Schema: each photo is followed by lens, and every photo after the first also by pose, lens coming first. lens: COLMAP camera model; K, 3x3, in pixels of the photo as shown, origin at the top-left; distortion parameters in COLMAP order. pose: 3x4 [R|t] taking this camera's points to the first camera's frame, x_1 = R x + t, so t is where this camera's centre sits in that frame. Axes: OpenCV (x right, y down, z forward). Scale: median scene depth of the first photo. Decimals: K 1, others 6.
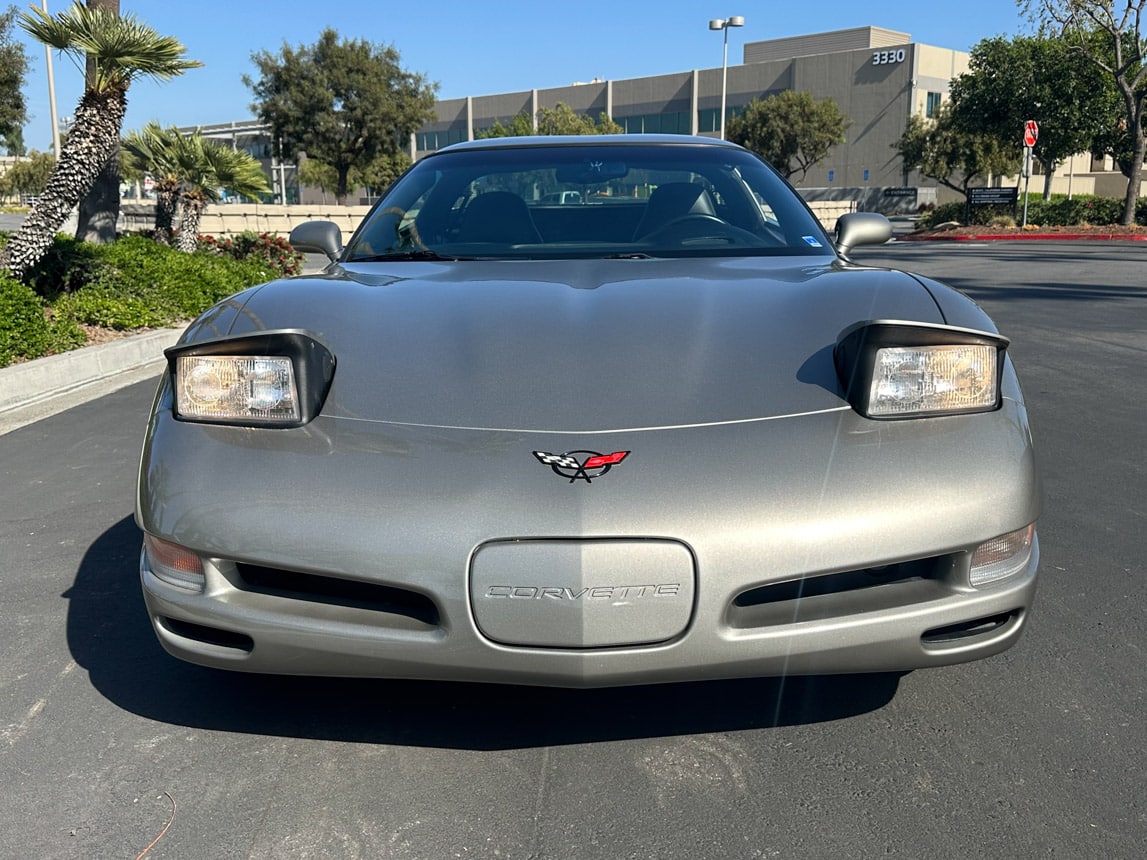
lens RADIAL K [[1092.8, 0, 565.2], [0, 1092.8, 429.6], [0, 0, 1]] dist [0.163507, -0.347551]
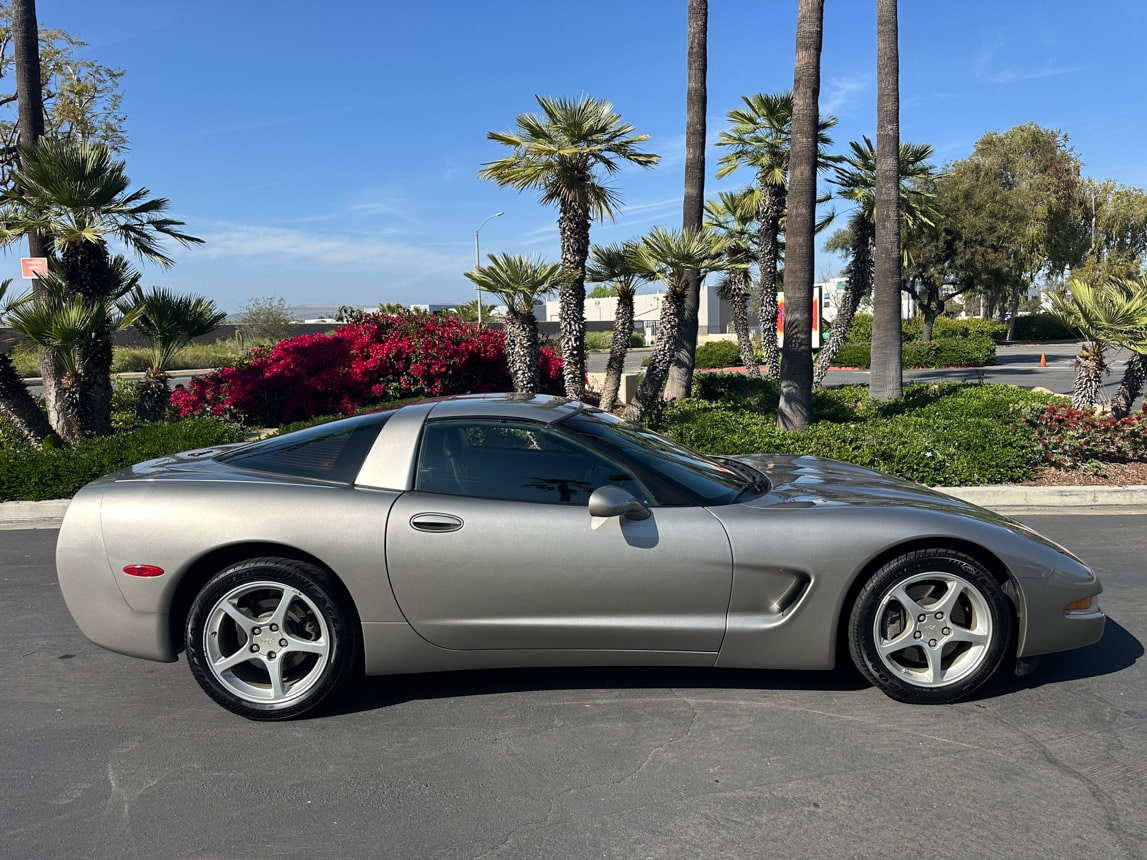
lens RADIAL K [[797.4, 0, 588.1], [0, 797.4, 429.4], [0, 0, 1]] dist [0.112226, -0.148811]
pose [[-0.001306, 0.122590, -0.992457, 0.573000], [-0.167664, 0.978382, 0.121072, -0.293170], [0.985843, 0.166557, 0.019277, 1.080740]]
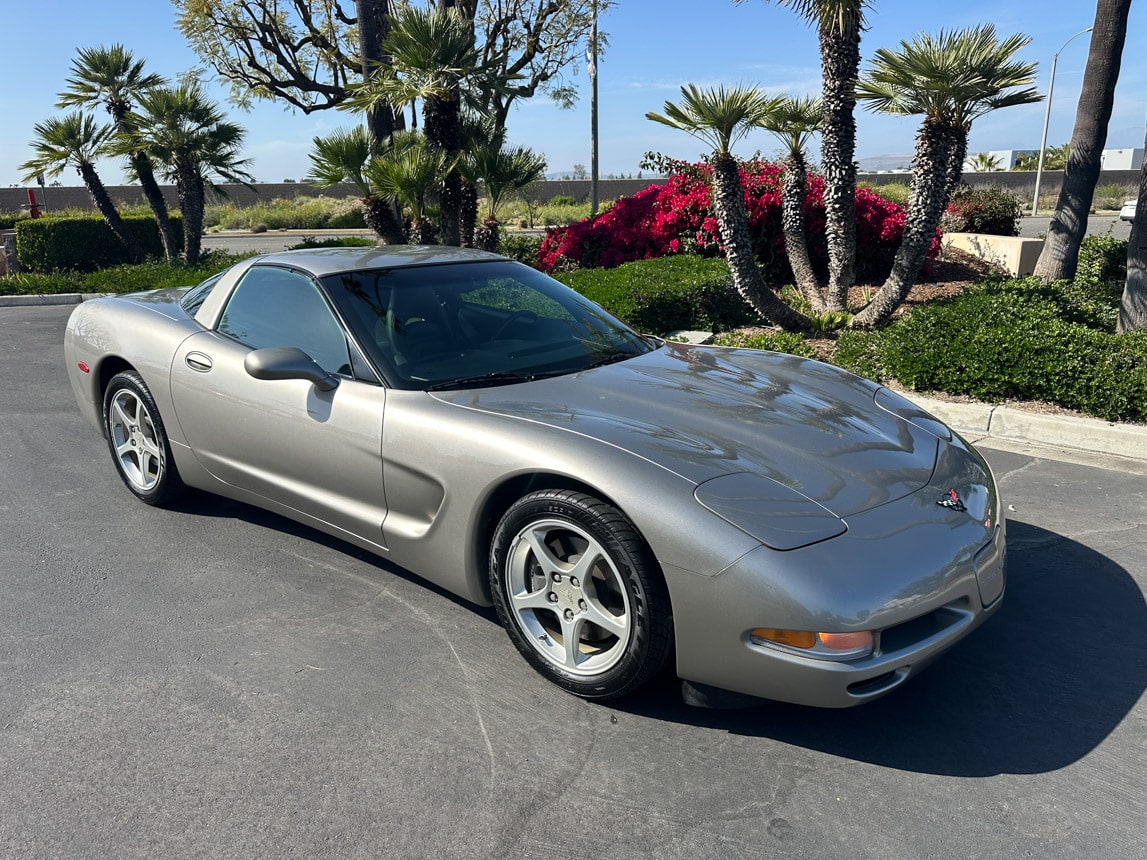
lens RADIAL K [[817.5, 0, 573.5], [0, 817.5, 430.0], [0, 0, 1]] dist [0.053973, -0.091162]
pose [[-0.629959, 0.222370, -0.744112, 0.376206], [-0.132758, 0.913196, 0.385290, -0.350358], [0.765197, 0.341504, -0.545755, 1.443638]]
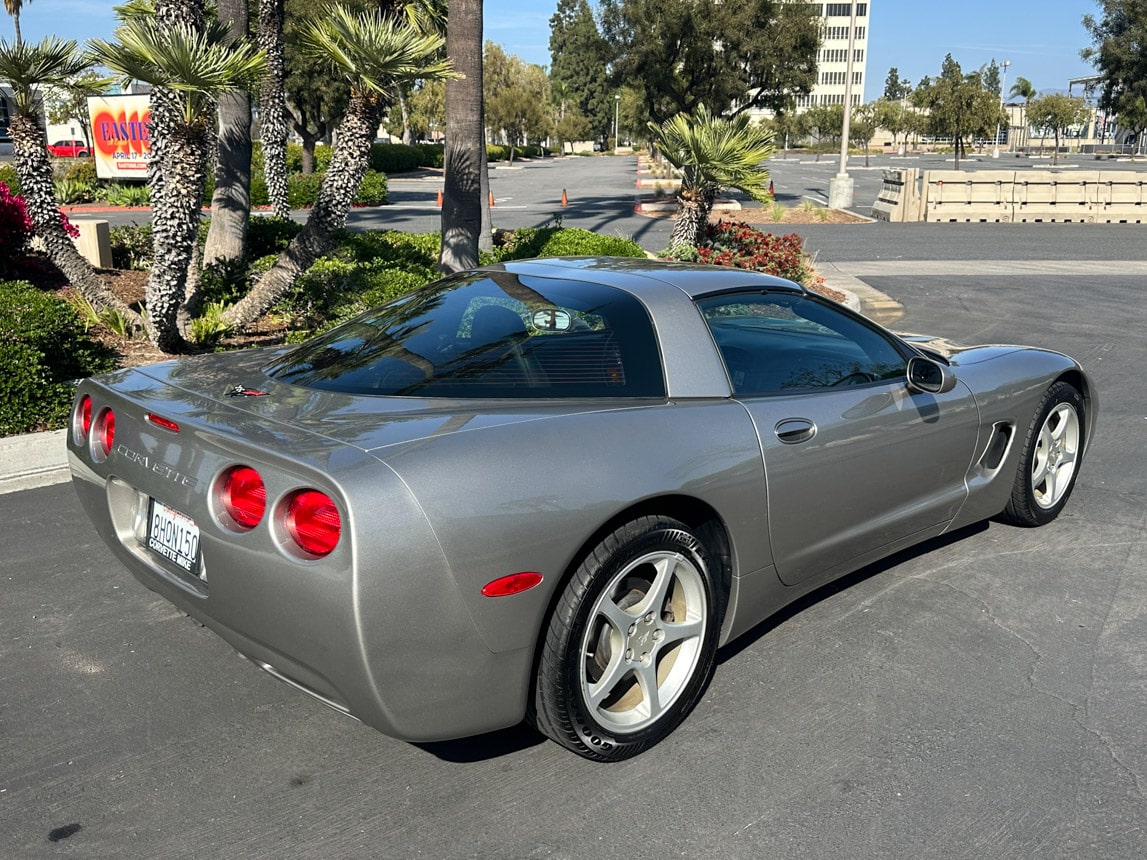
lens RADIAL K [[1032.9, 0, 579.3], [0, 1032.9, 425.5], [0, 0, 1]] dist [0.104780, -0.193957]
pose [[0.680207, 0.193279, -0.707080, 0.395136], [-0.145826, 0.981011, 0.127873, -0.222194], [0.718368, 0.016131, 0.695476, 0.660907]]
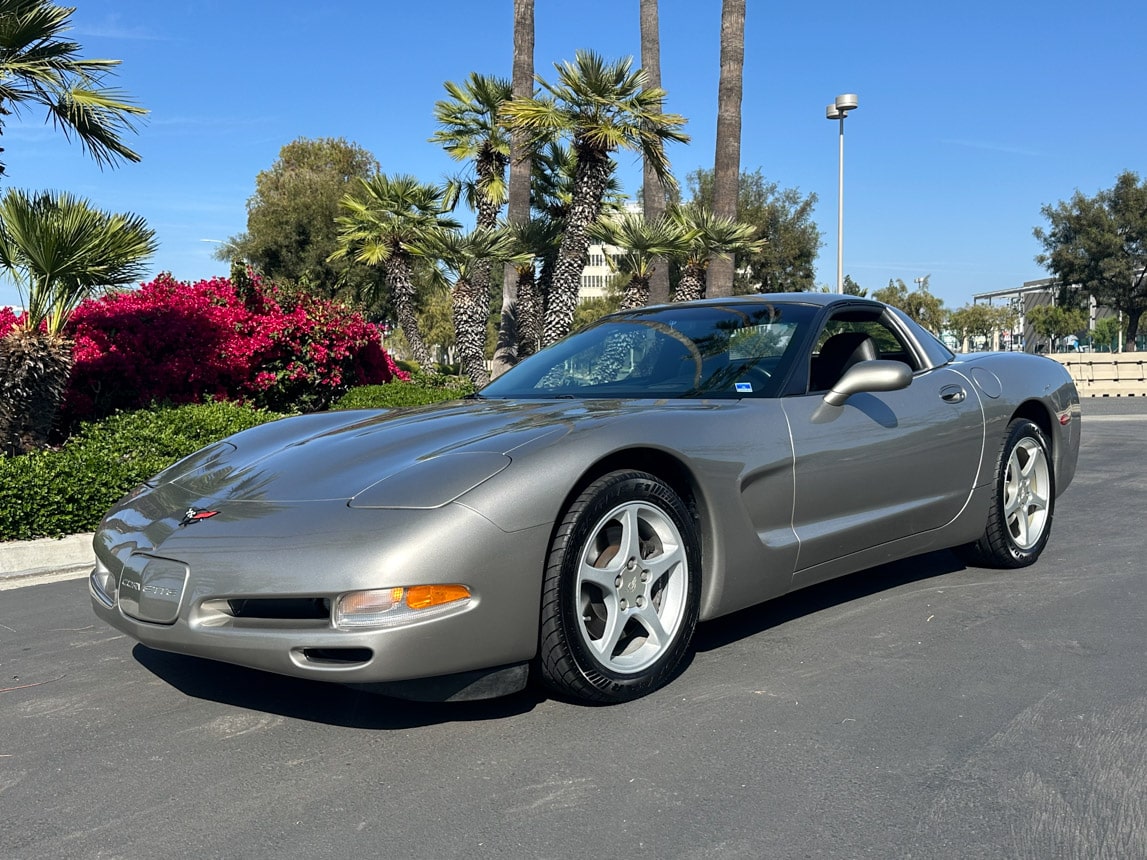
lens RADIAL K [[1092.8, 0, 565.2], [0, 1092.8, 429.6], [0, 0, 1]] dist [0.163507, -0.347551]
pose [[0.736820, 0.027312, -0.675537, 0.381701], [-0.116959, 0.989268, -0.087573, -0.004066], [0.665895, 0.143536, 0.732107, 0.032872]]
